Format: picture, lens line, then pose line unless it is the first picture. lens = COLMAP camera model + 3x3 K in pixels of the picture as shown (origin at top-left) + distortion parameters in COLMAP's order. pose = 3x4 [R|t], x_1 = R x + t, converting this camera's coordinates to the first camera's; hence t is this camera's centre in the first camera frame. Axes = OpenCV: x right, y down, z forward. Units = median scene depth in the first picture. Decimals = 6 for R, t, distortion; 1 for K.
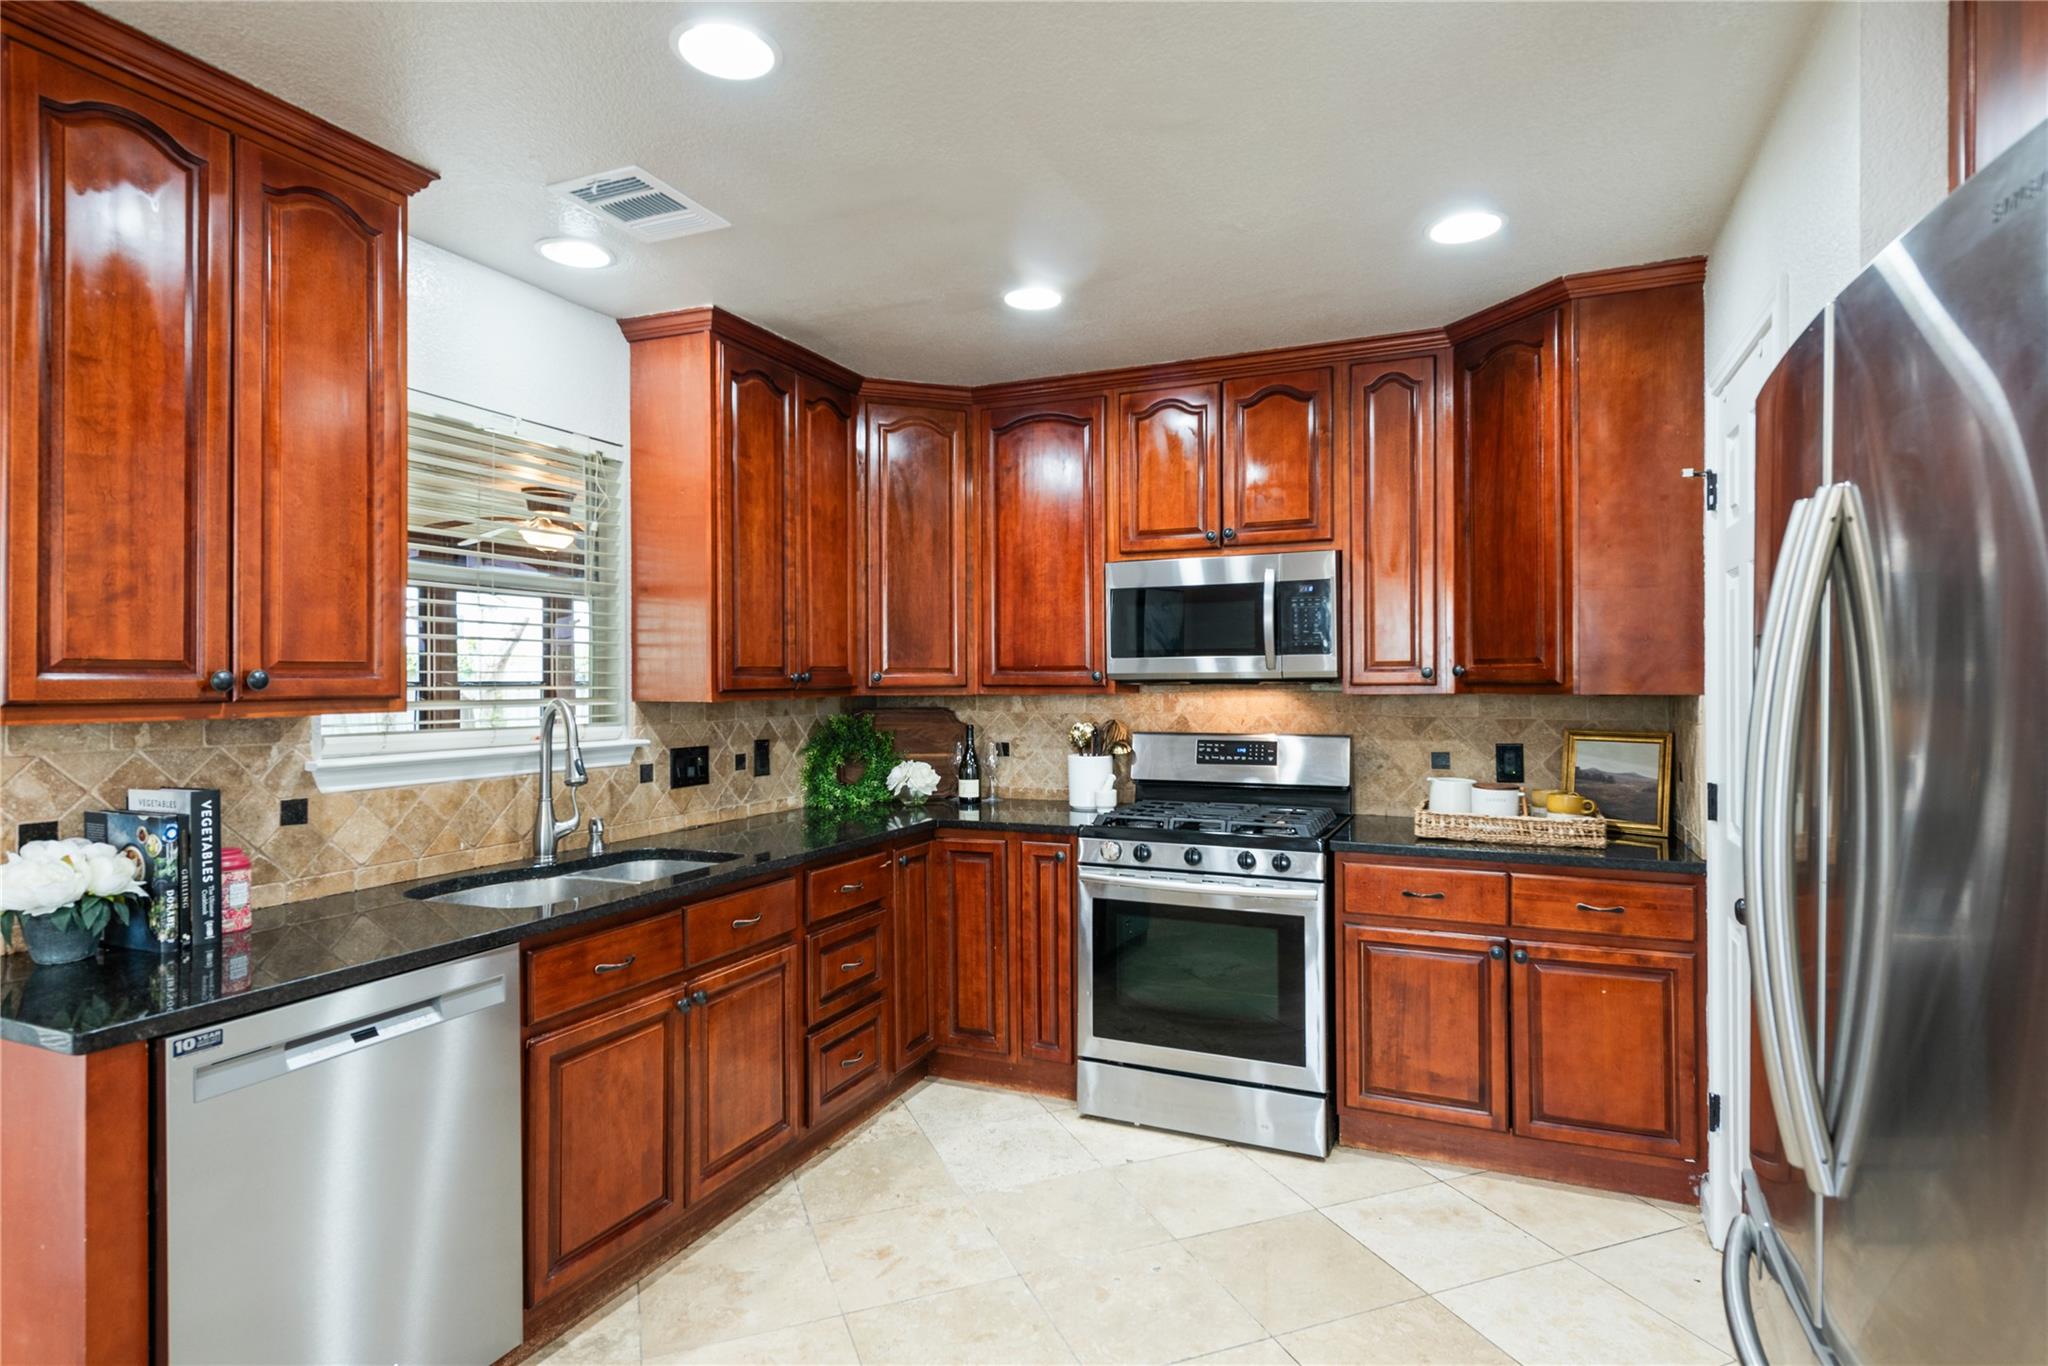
lens RADIAL K [[1066.4, 0, 1024.0], [0, 1066.4, 683.0], [0, 0, 1]] dist [0.005976, 0.000113]
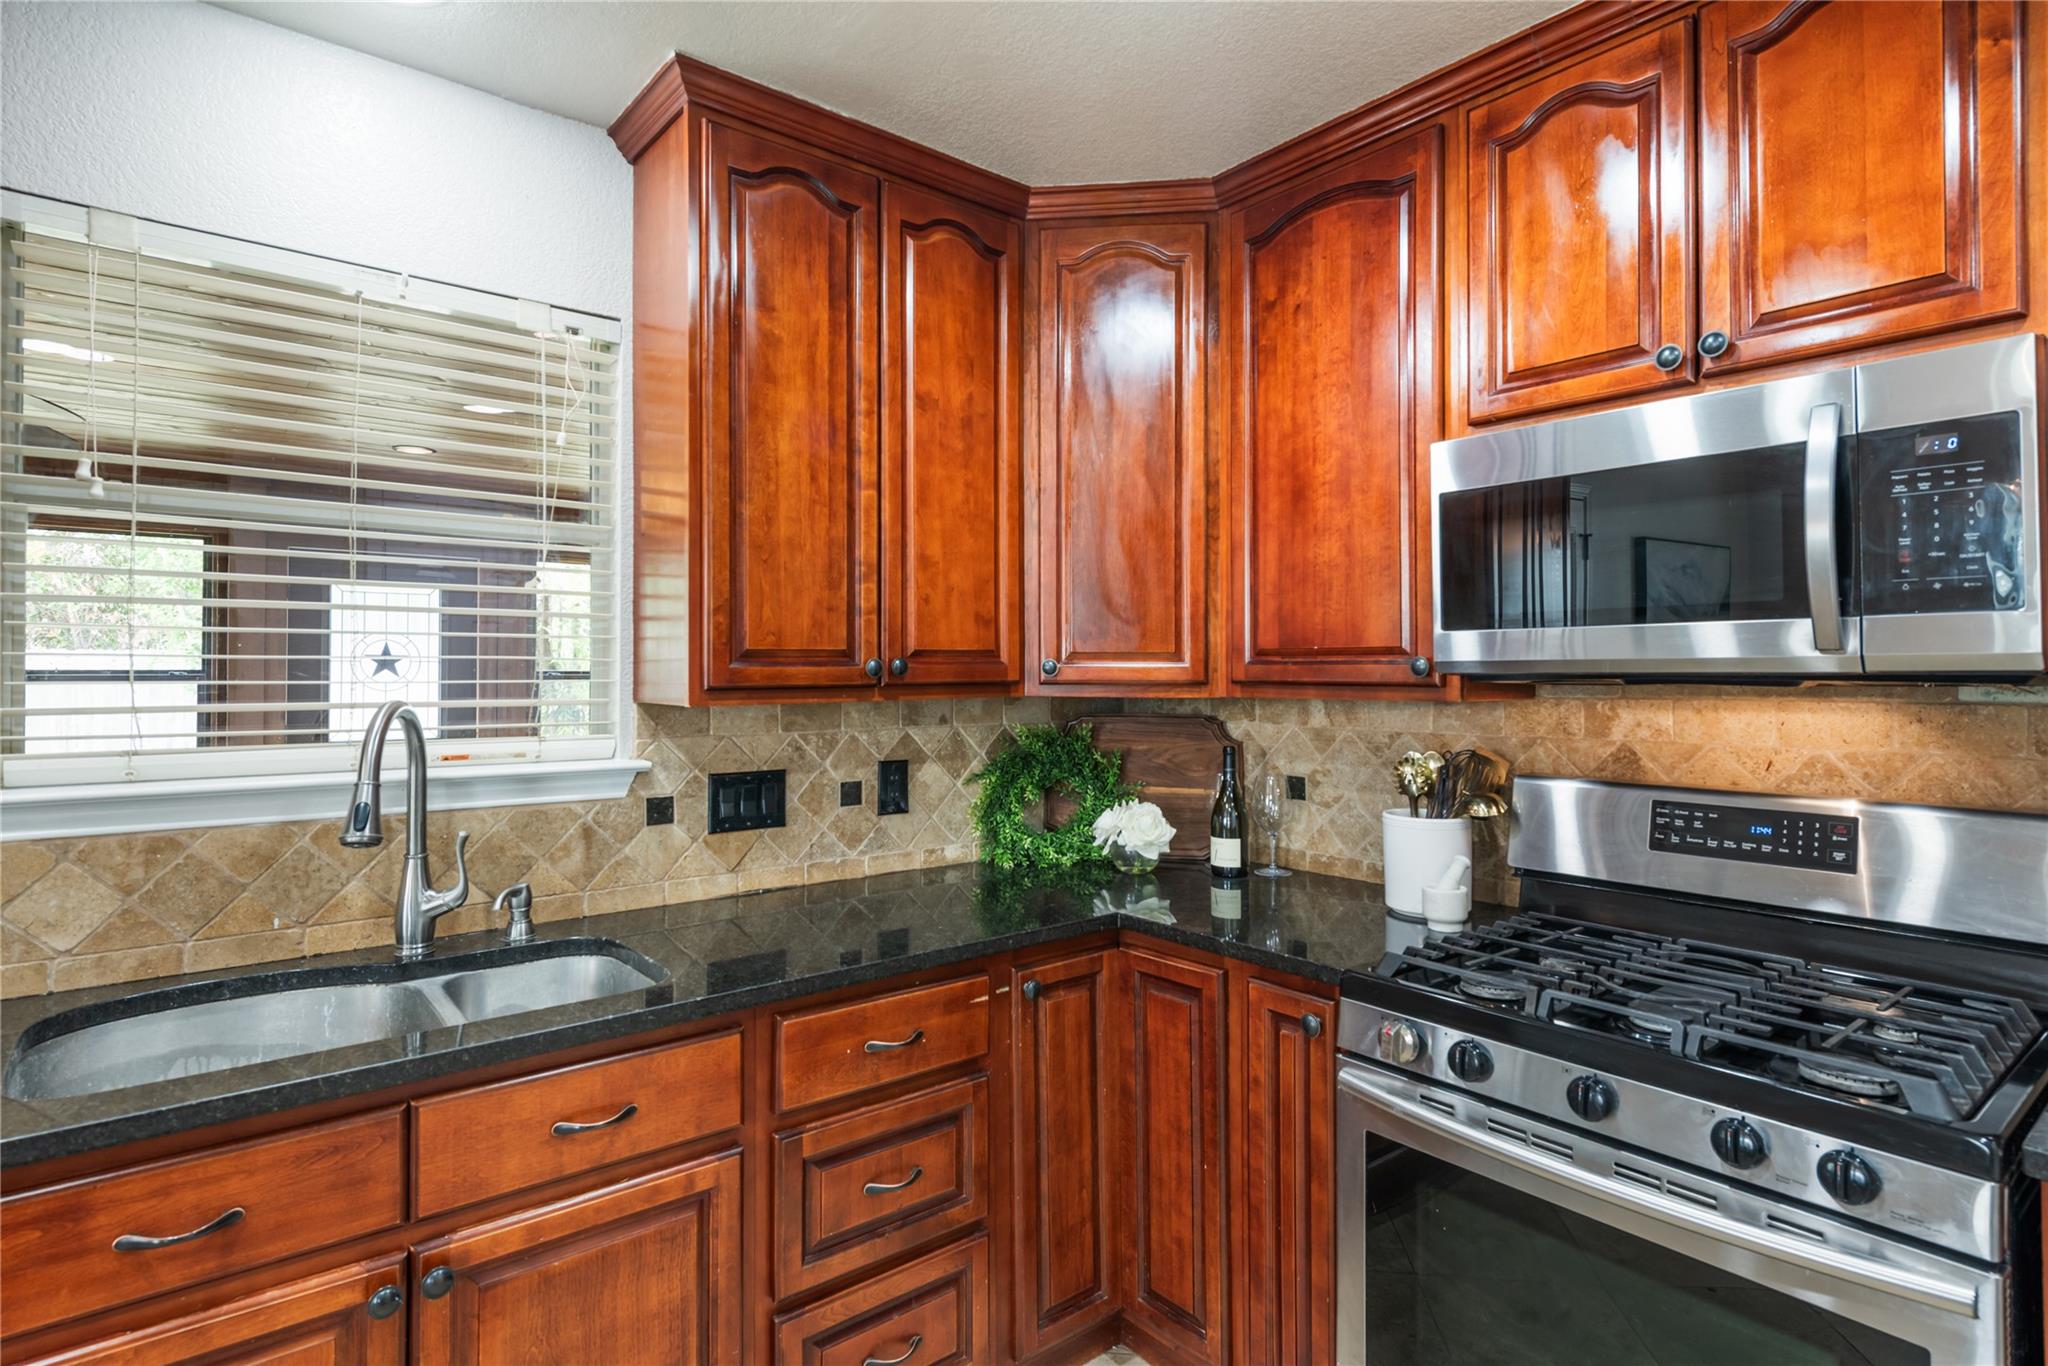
lens RADIAL K [[1049.2, 0, 1024.4], [0, 1049.2, 657.7], [0, 0, 1]] dist [0.007938, -0.005299]
pose [[0.891986, -0.000932, -0.452061, 0.139988], [-0.005532, 0.999900, -0.012977, -0.003384], [0.452028, 0.014076, 0.891893, 0.504421]]
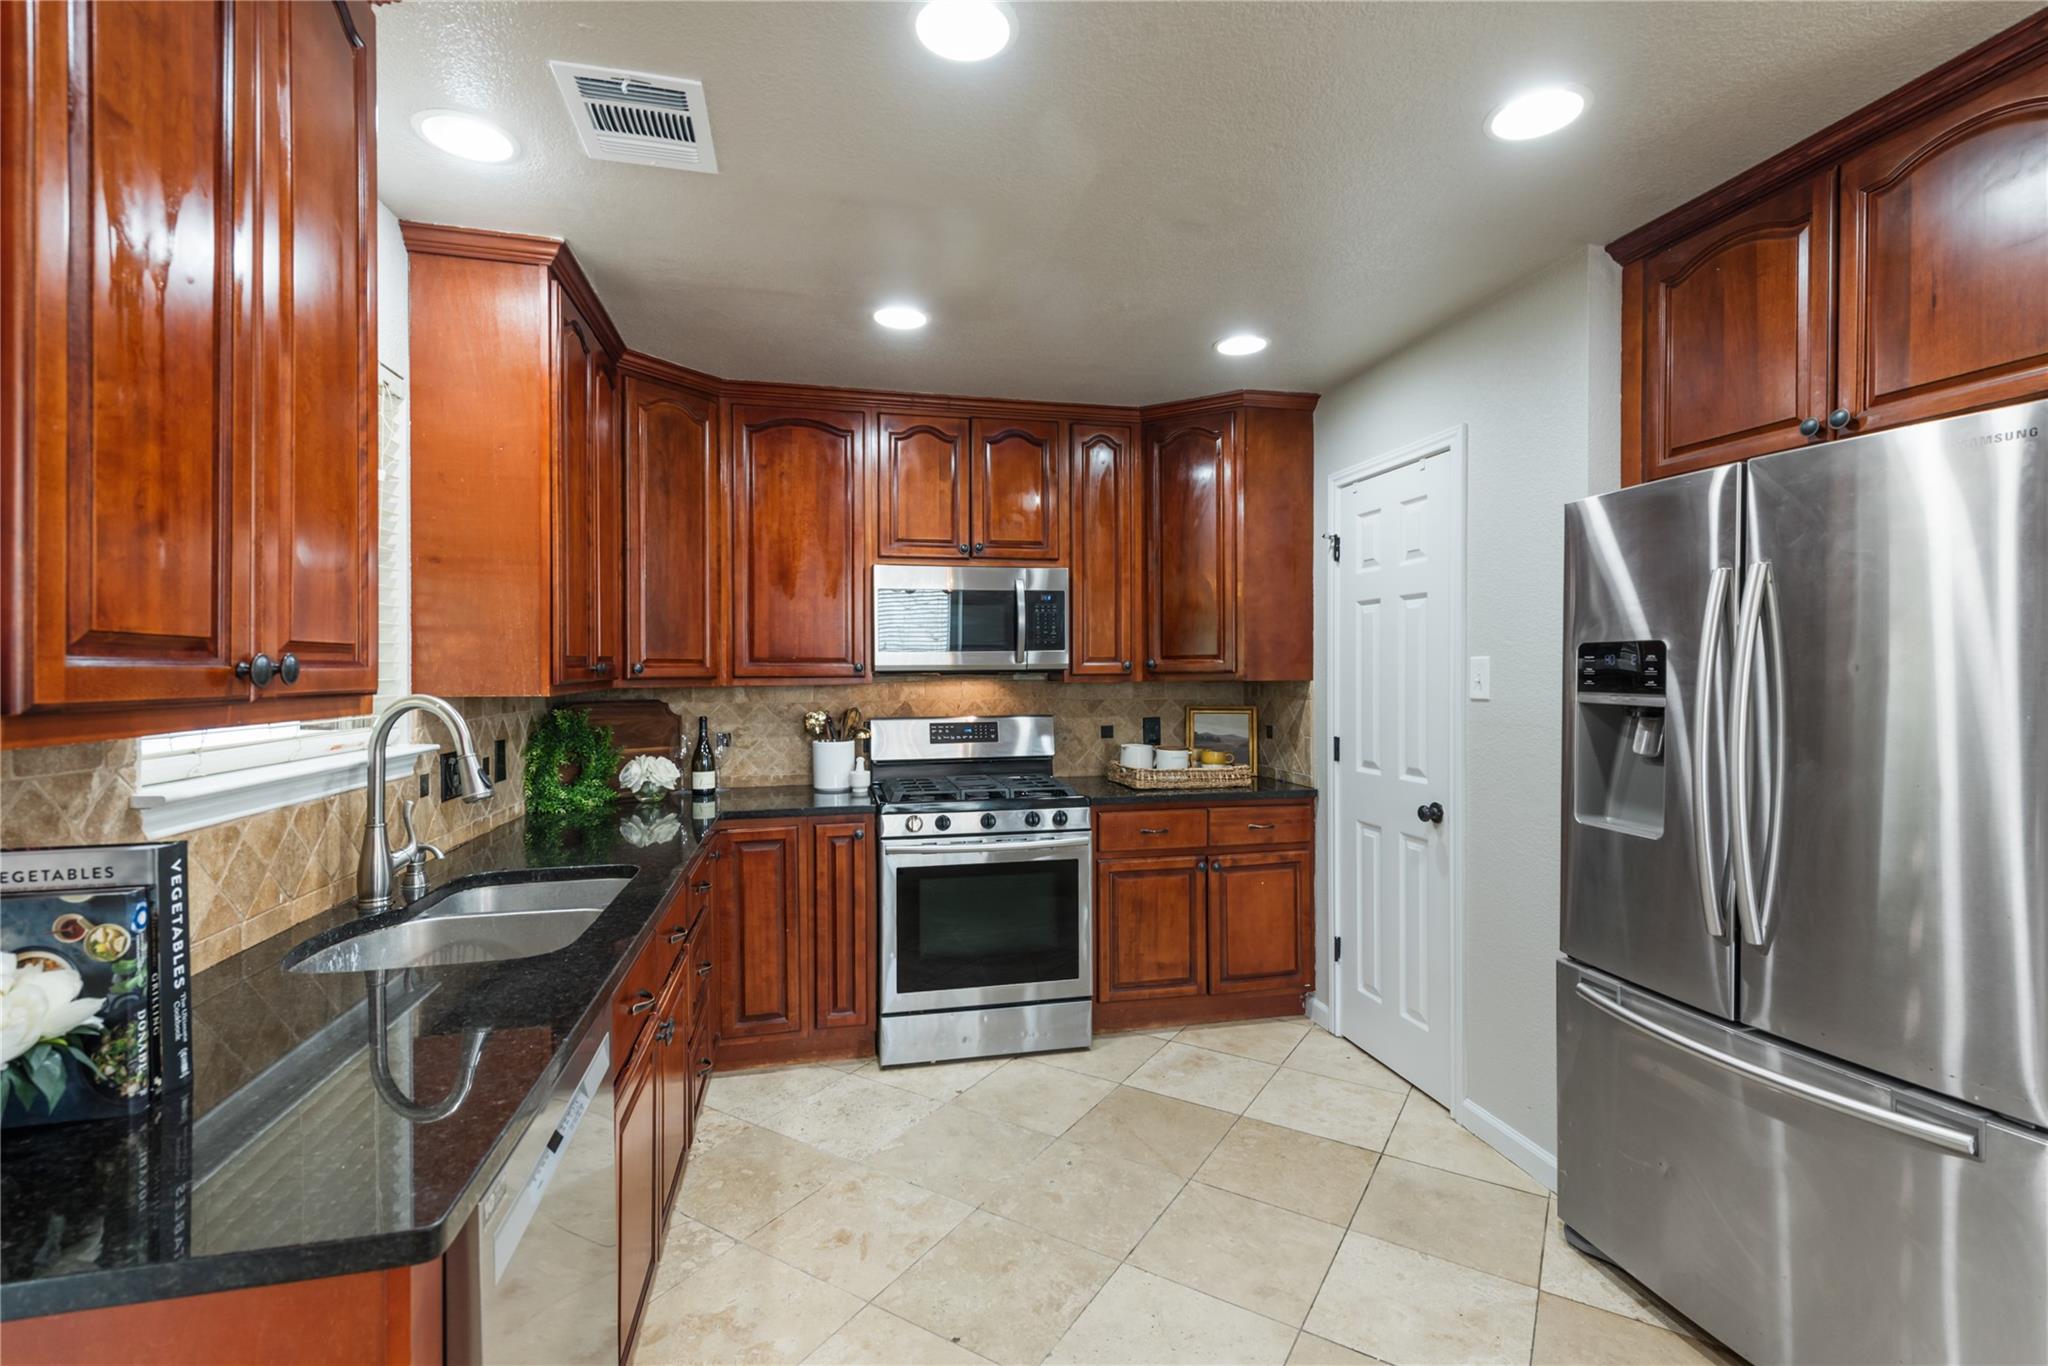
lens RADIAL K [[925.9, 0, 1030.9], [0, 925.9, 677.7], [0, 0, 1]] dist [0.003523, -0.000429]
pose [[0.797333, -0.004403, 0.603523, -0.400332], [0.003091, 0.999990, 0.003211, 0.001464], [-0.603532, -0.000695, 0.797339, 0.150533]]
